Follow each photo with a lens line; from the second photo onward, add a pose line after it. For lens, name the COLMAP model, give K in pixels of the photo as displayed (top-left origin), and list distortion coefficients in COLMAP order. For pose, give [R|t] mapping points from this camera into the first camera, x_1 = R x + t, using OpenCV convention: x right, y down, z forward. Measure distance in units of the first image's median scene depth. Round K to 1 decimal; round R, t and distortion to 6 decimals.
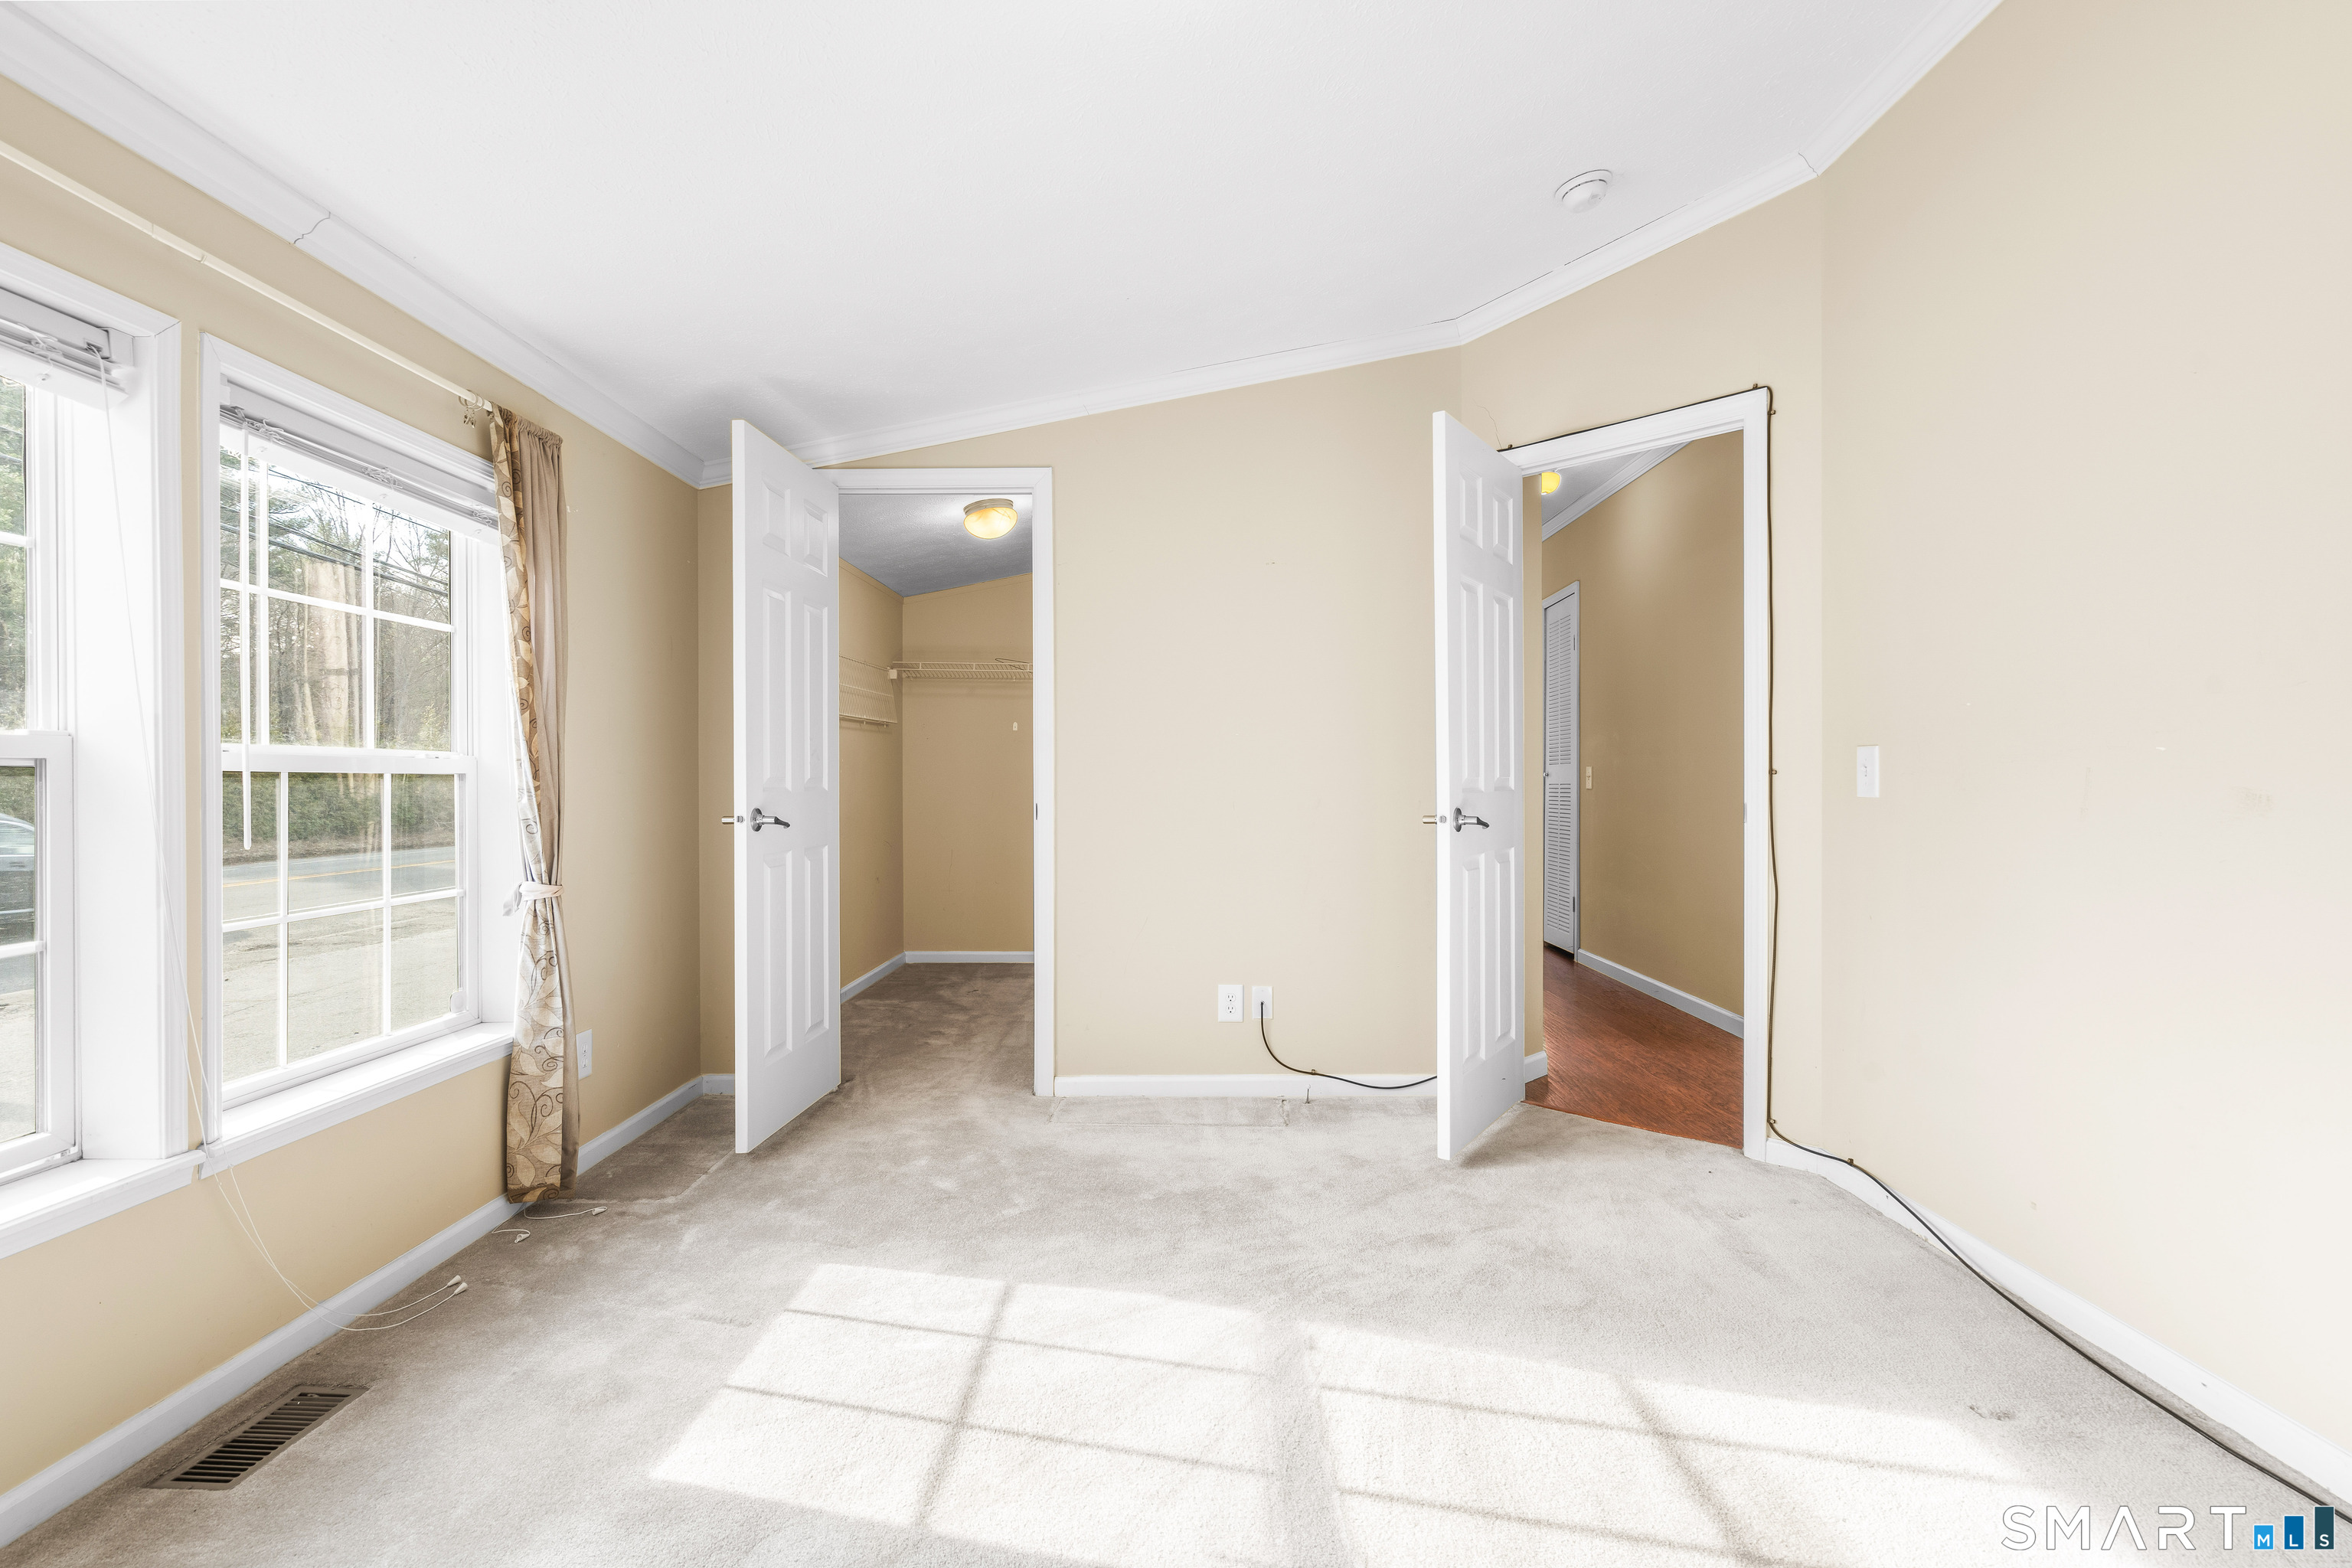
lens RADIAL K [[1093.5, 0, 1169.8], [0, 1093.5, 779.9], [0, 0, 1]] dist [-0.004343, 0.004334]
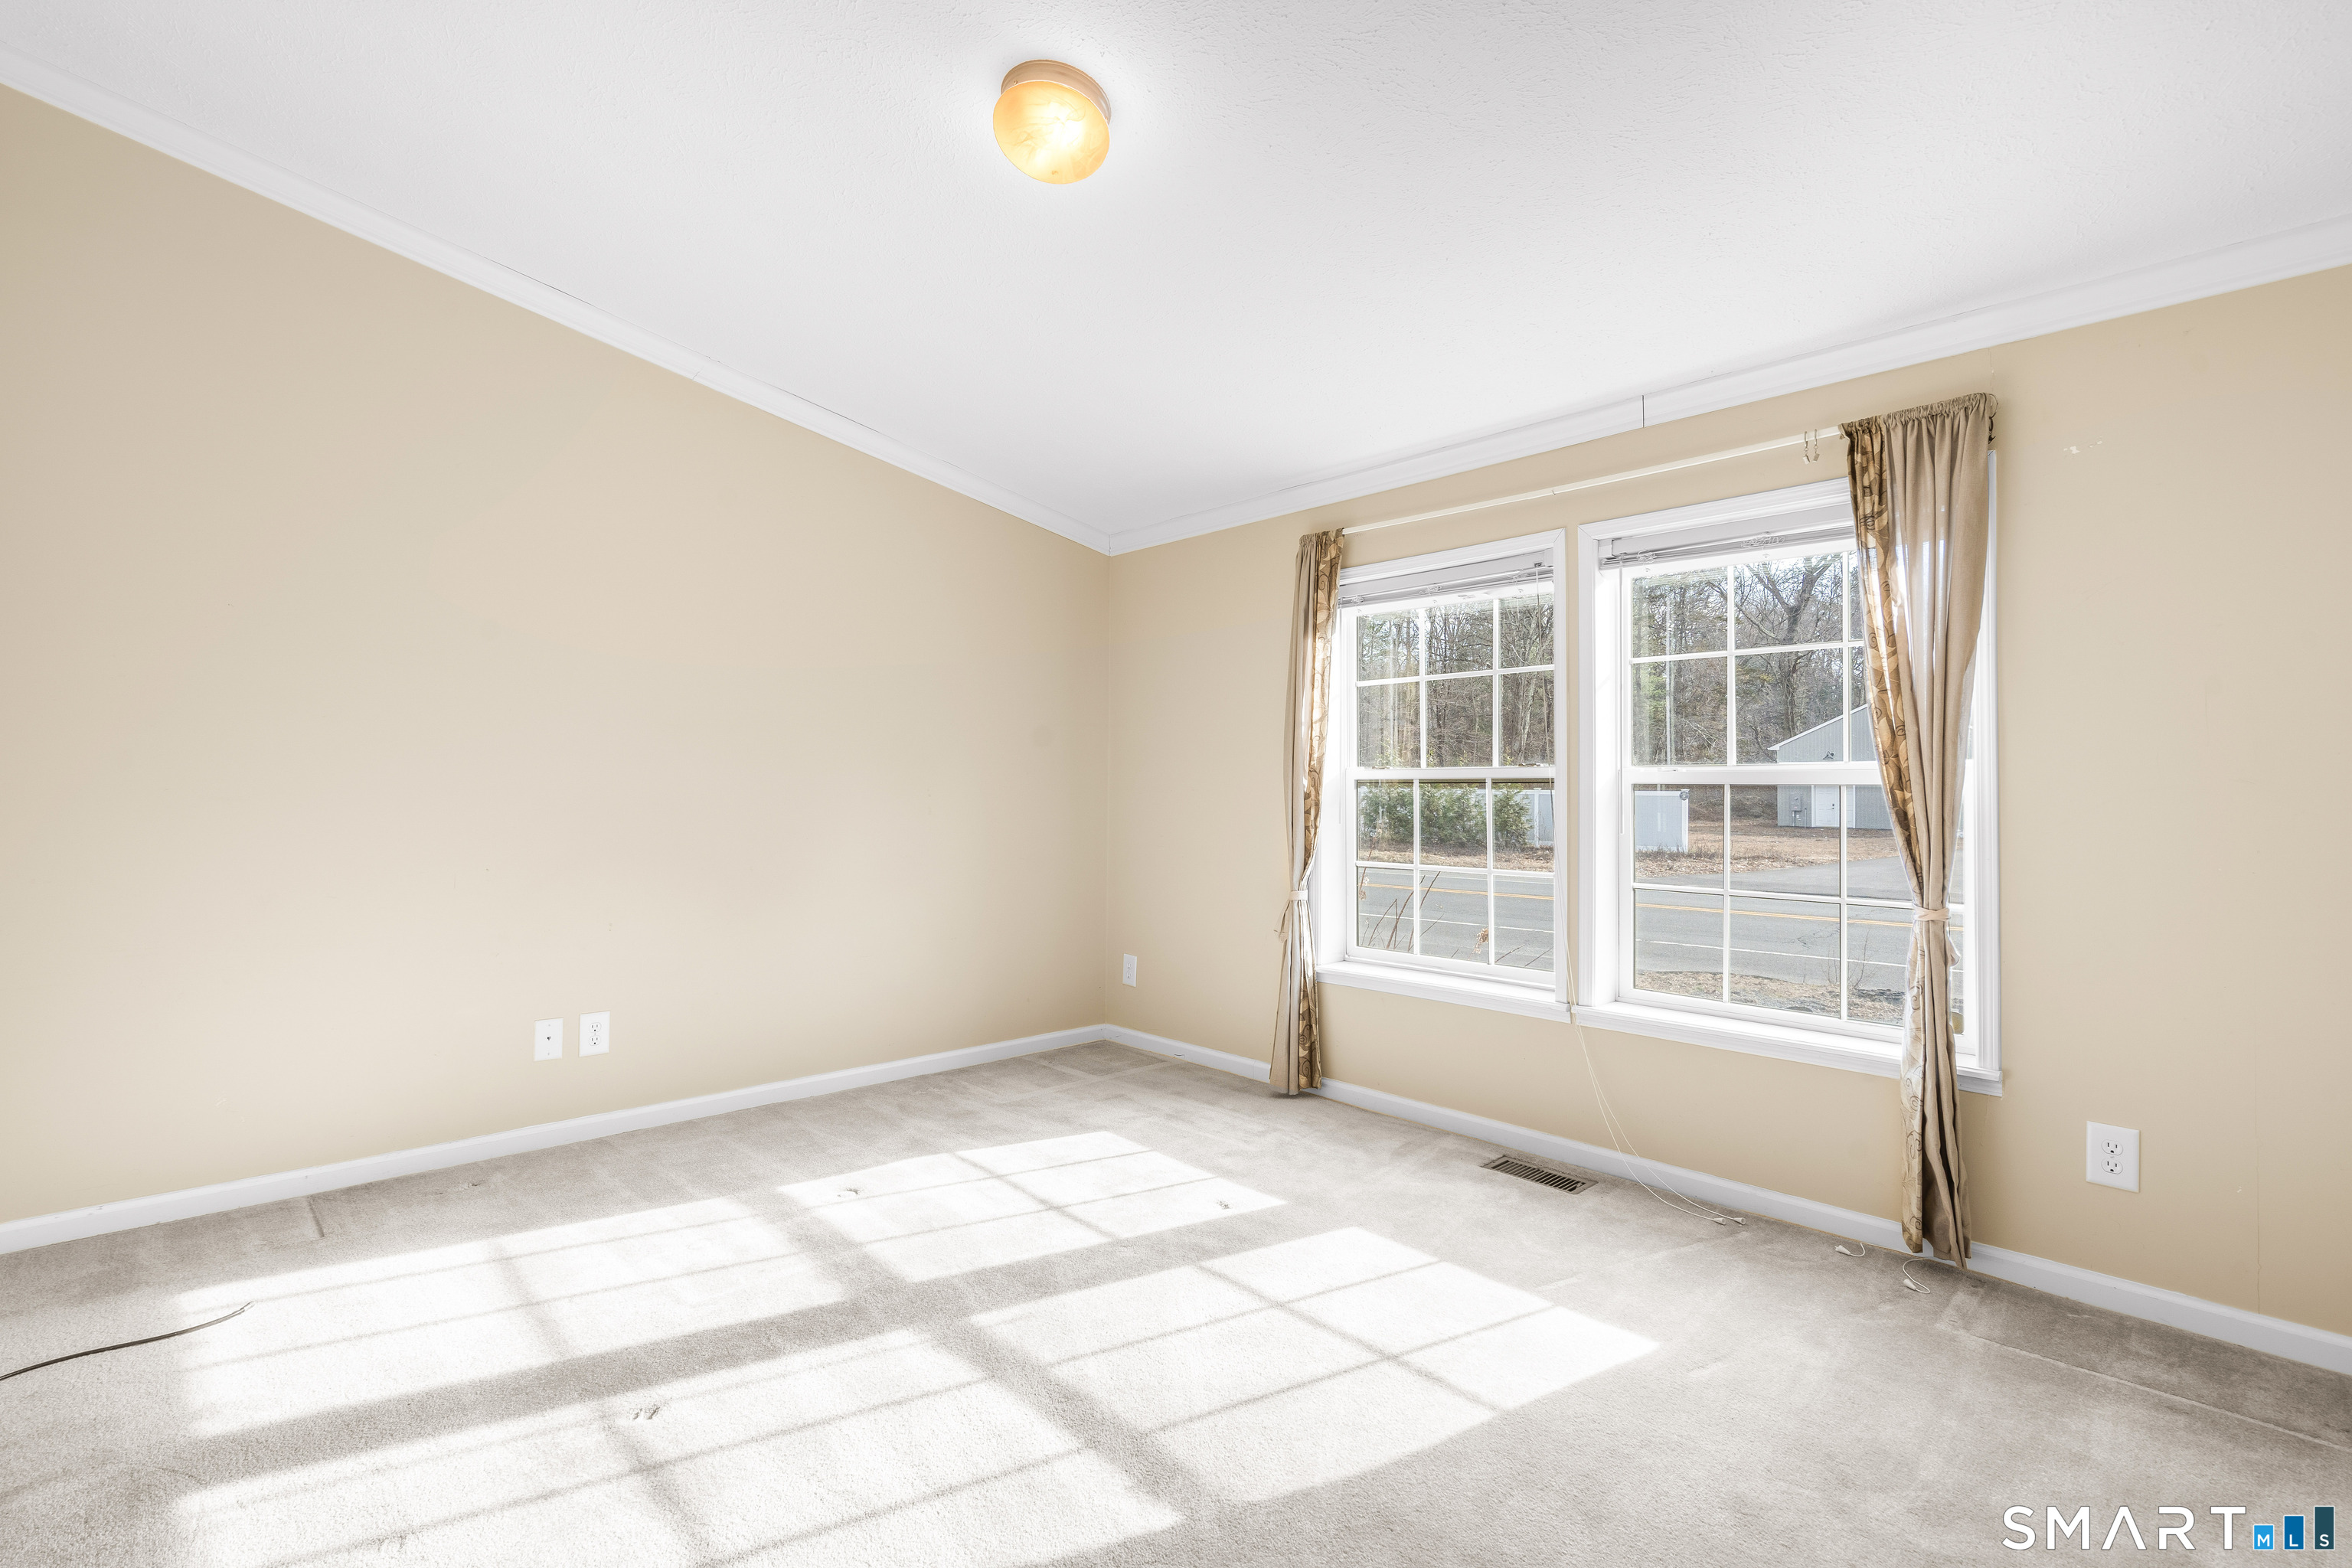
lens RADIAL K [[1093.5, 0, 1166.5], [0, 1093.5, 792.3], [0, 0, 1]] dist [-0.004343, 0.004334]
pose [[-0.715713, -0.016355, -0.698202, 0.478504], [-0.016422, 0.999843, -0.006588, 0.017274], [0.698201, 0.006751, -0.715870, 1.122175]]
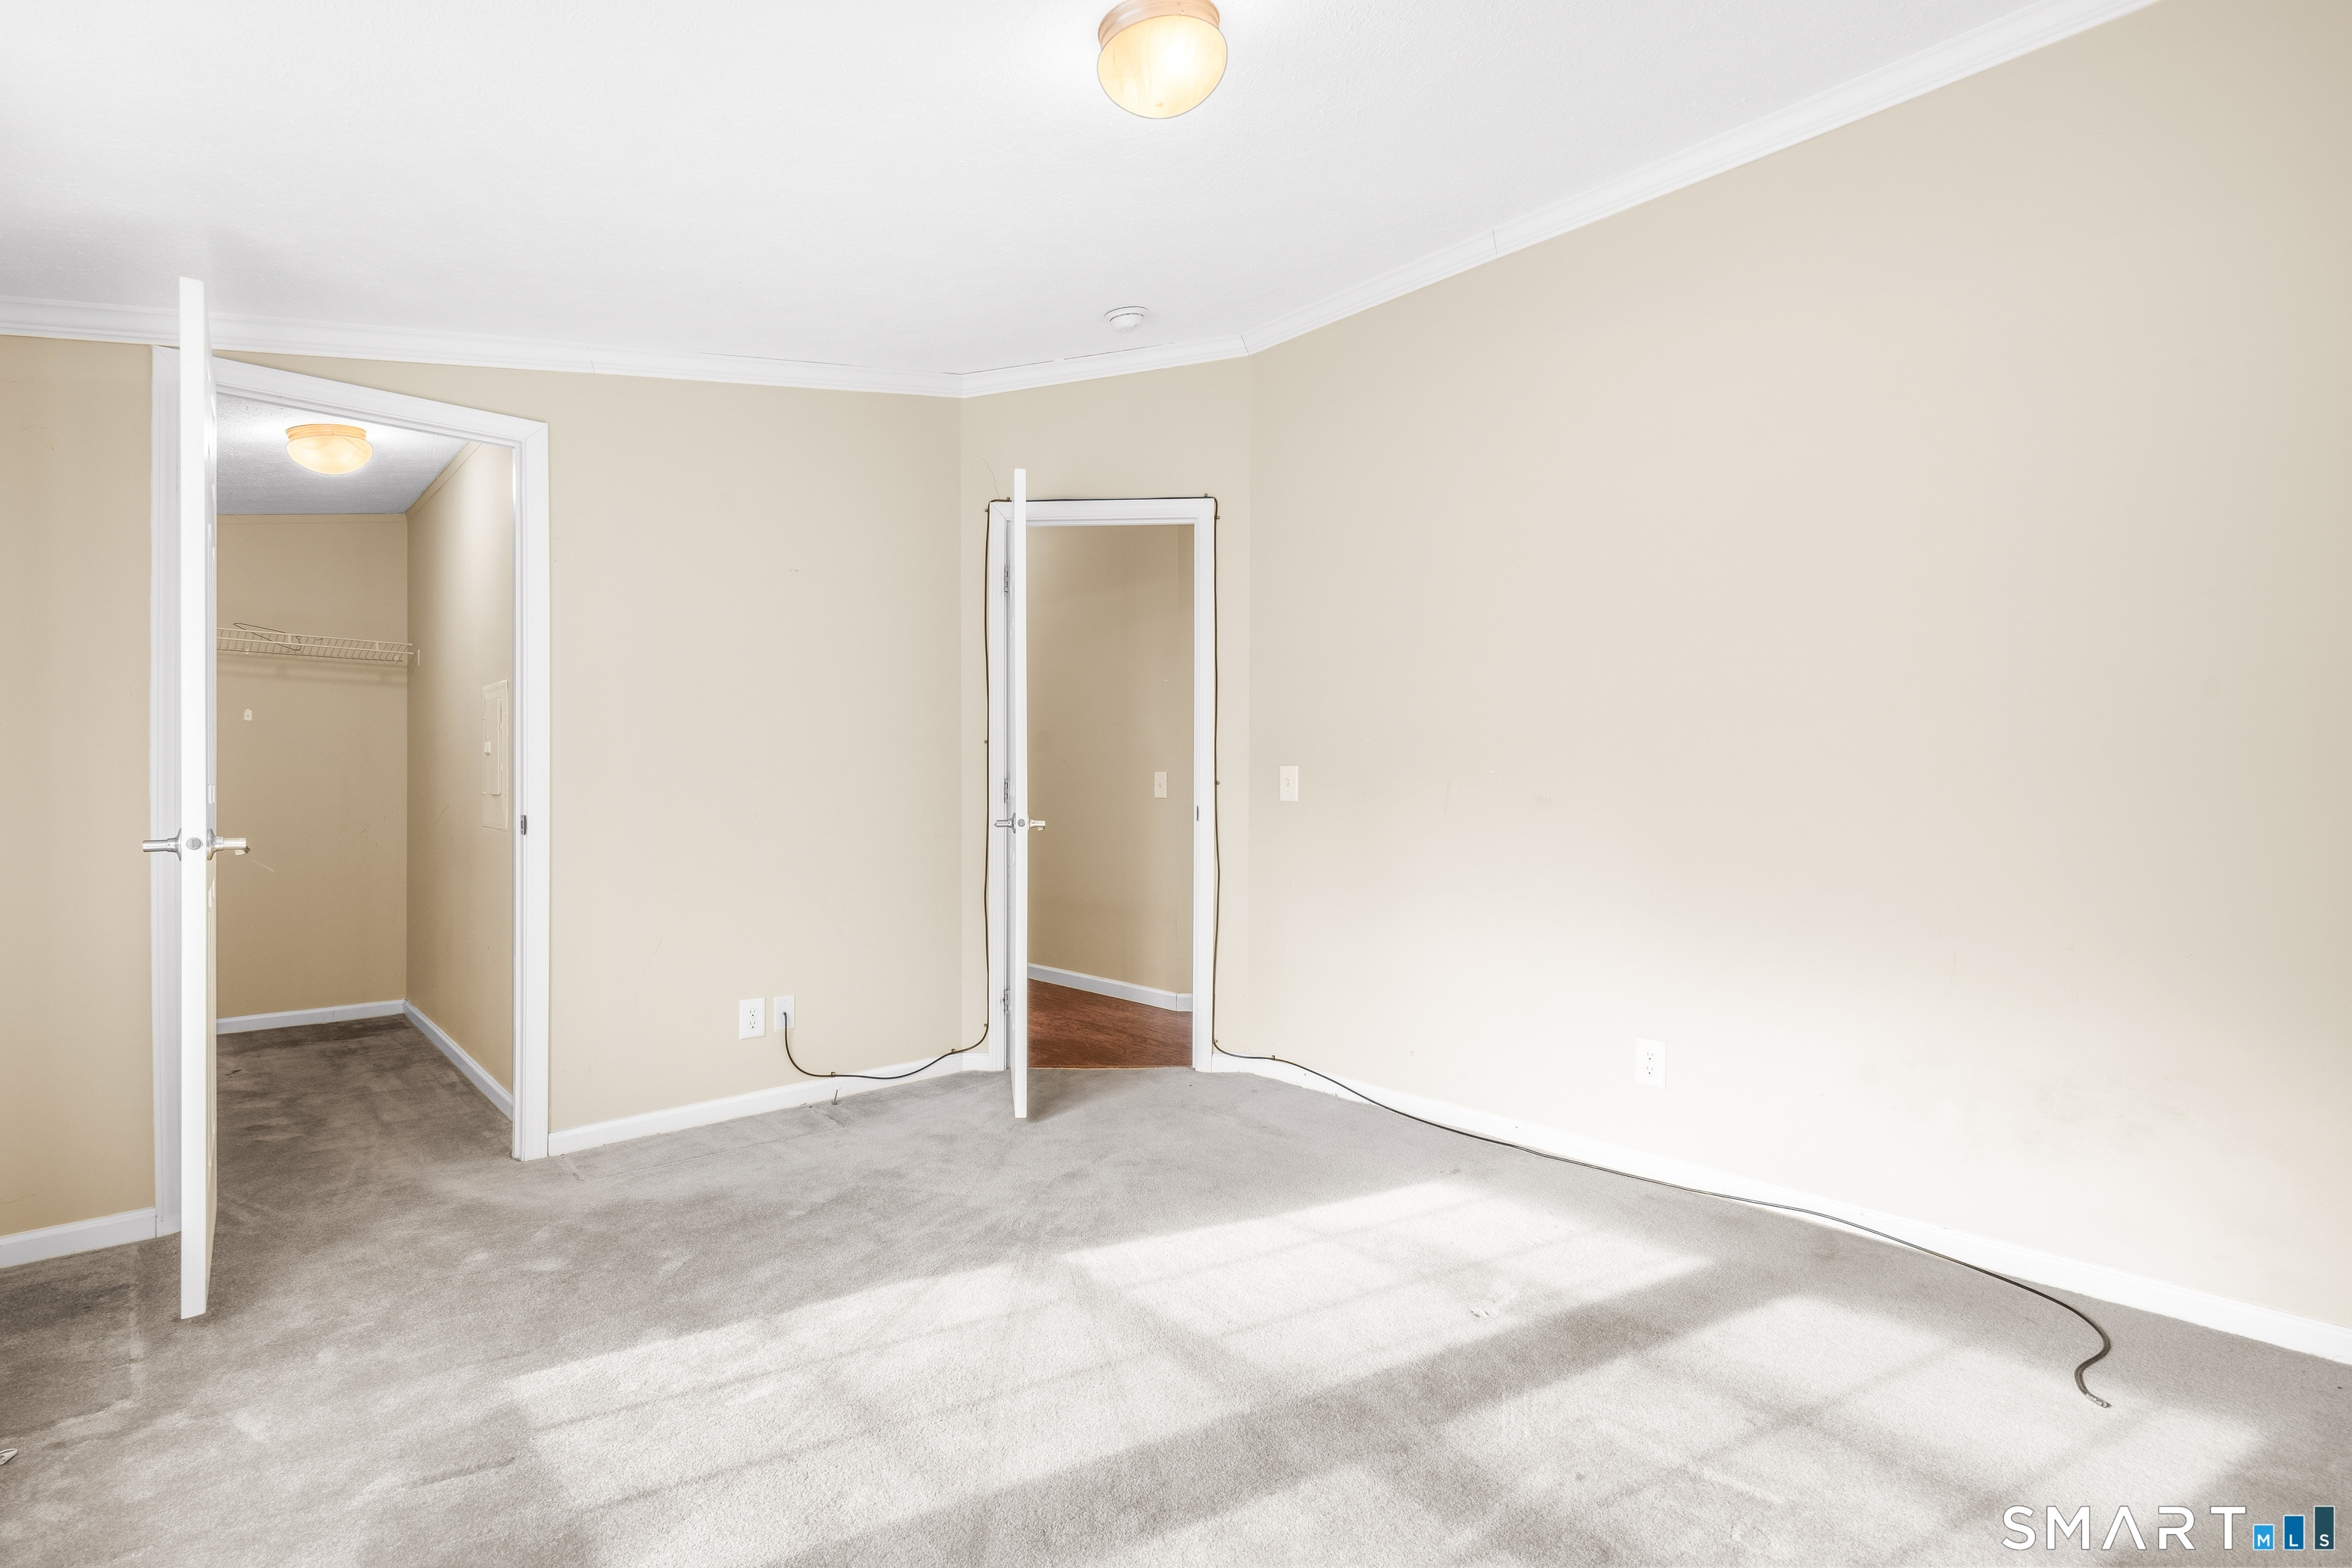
lens RADIAL K [[1093.5, 0, 1167.6], [0, 1093.5, 785.9], [0, 0, 1]] dist [-0.004343, 0.004334]
pose [[0.729039, 0.001694, 0.684470, -0.433834], [-0.001001, 0.999999, -0.001408, -0.001219], [-0.684472, 0.000341, 0.729040, 0.054248]]
